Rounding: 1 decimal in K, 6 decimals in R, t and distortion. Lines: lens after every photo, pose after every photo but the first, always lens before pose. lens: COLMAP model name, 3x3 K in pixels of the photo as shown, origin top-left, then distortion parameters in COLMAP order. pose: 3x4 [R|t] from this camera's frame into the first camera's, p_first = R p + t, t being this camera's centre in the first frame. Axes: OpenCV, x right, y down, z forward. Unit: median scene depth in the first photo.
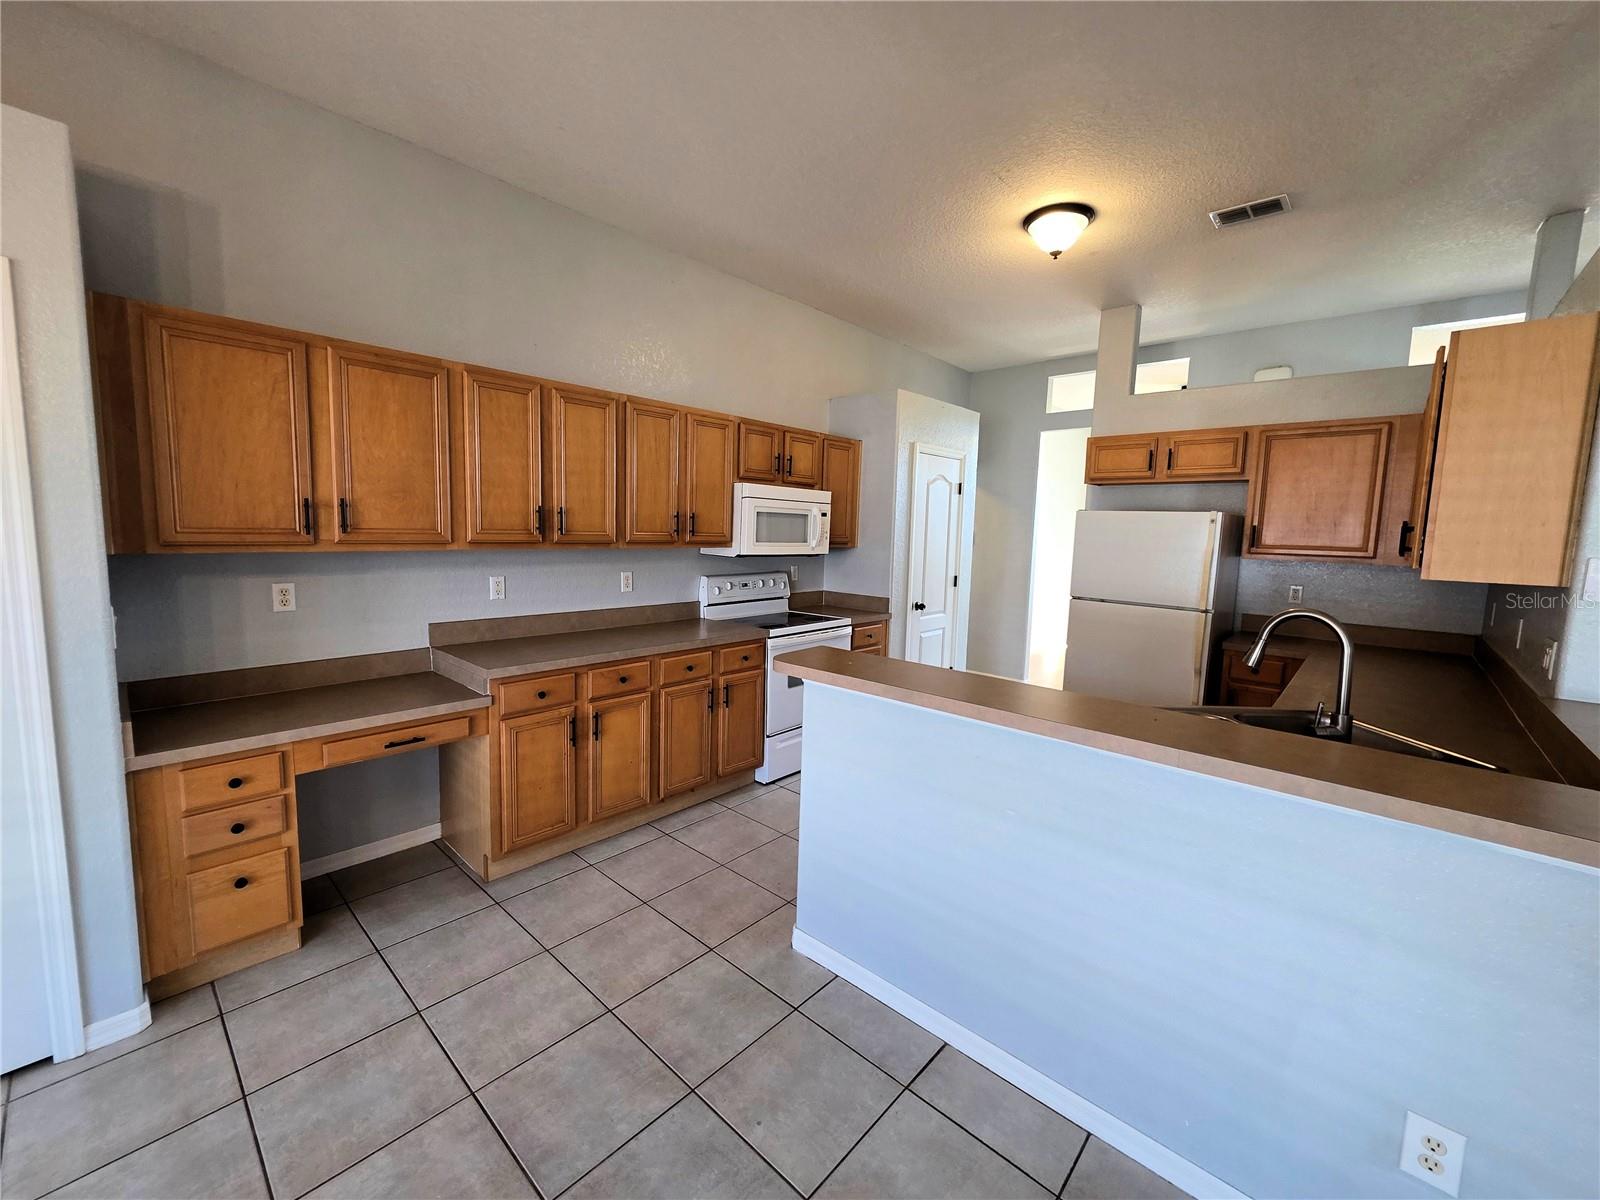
lens RADIAL K [[640.6, 0, 789.9], [0, 640.6, 593.8], [0, 0, 1]] dist [0.001623, 0.000063]
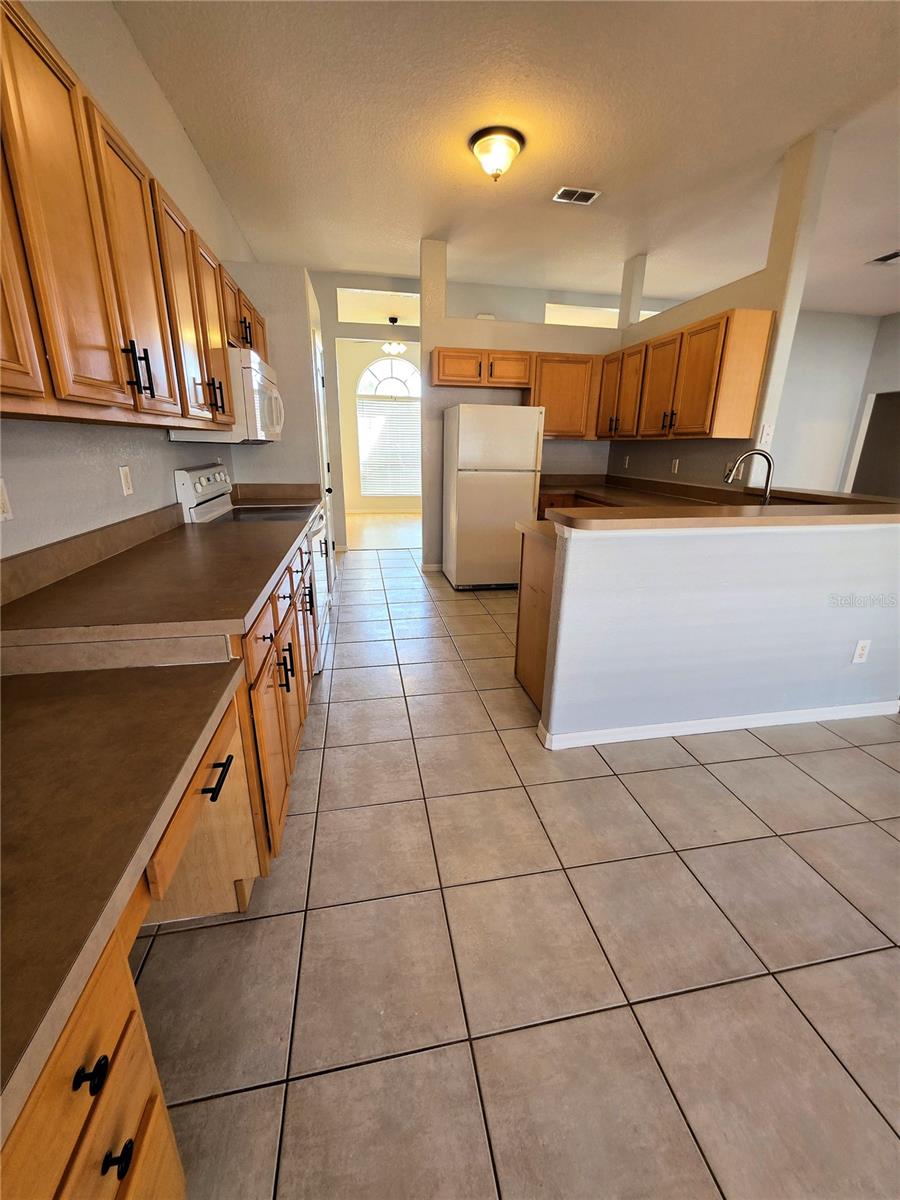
lens RADIAL K [[480.4, 0, 450.0], [0, 480.4, 600.0], [0, 0, 1]] dist [0.001623, 0.000063]
pose [[0.595336, -0.263931, 0.758891, -0.571725], [0.086012, 0.960016, 0.266404, -0.003781], [-0.798860, -0.093327, 0.594233, 0.467330]]
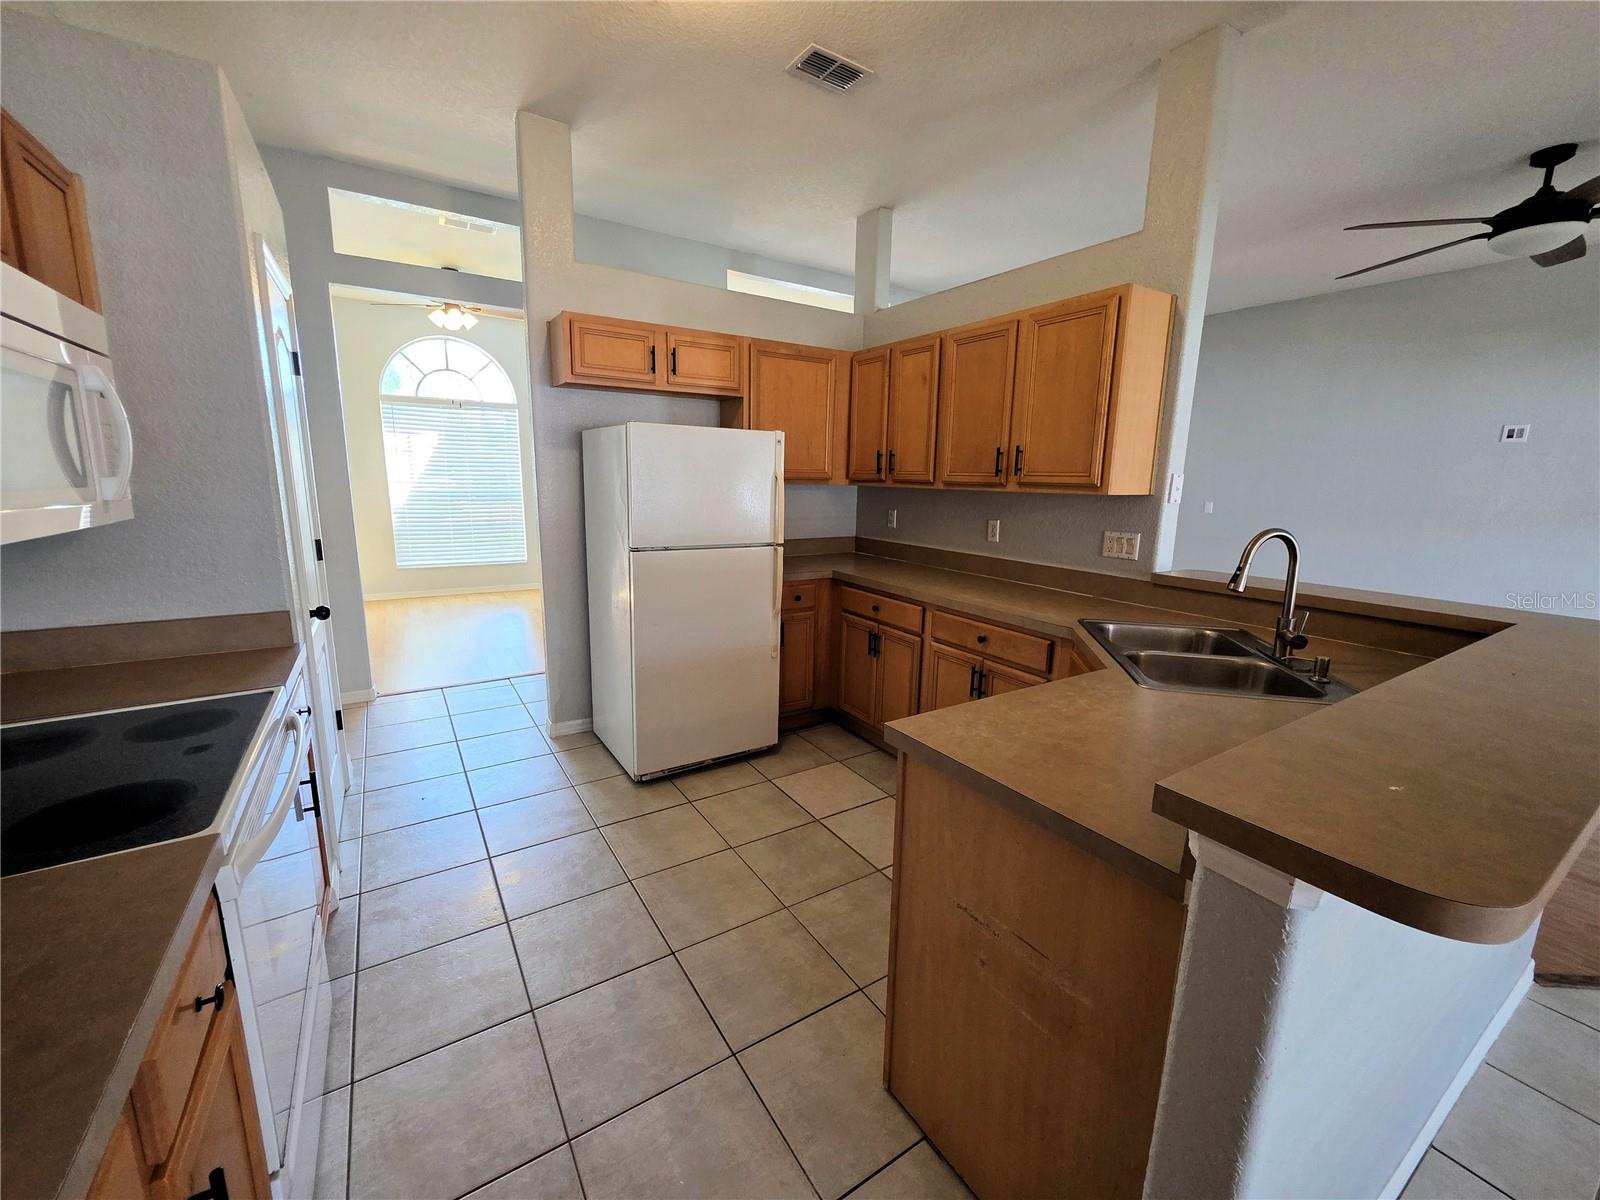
lens RADIAL K [[640.6, 0, 789.9], [0, 640.6, 593.8], [0, 0, 1]] dist [0.001623, 0.000063]
pose [[0.255856, -0.200485, 0.945697, -0.232320], [0.090175, 0.978943, 0.183136, -0.076744], [-0.962500, 0.038421, 0.268547, 0.840087]]
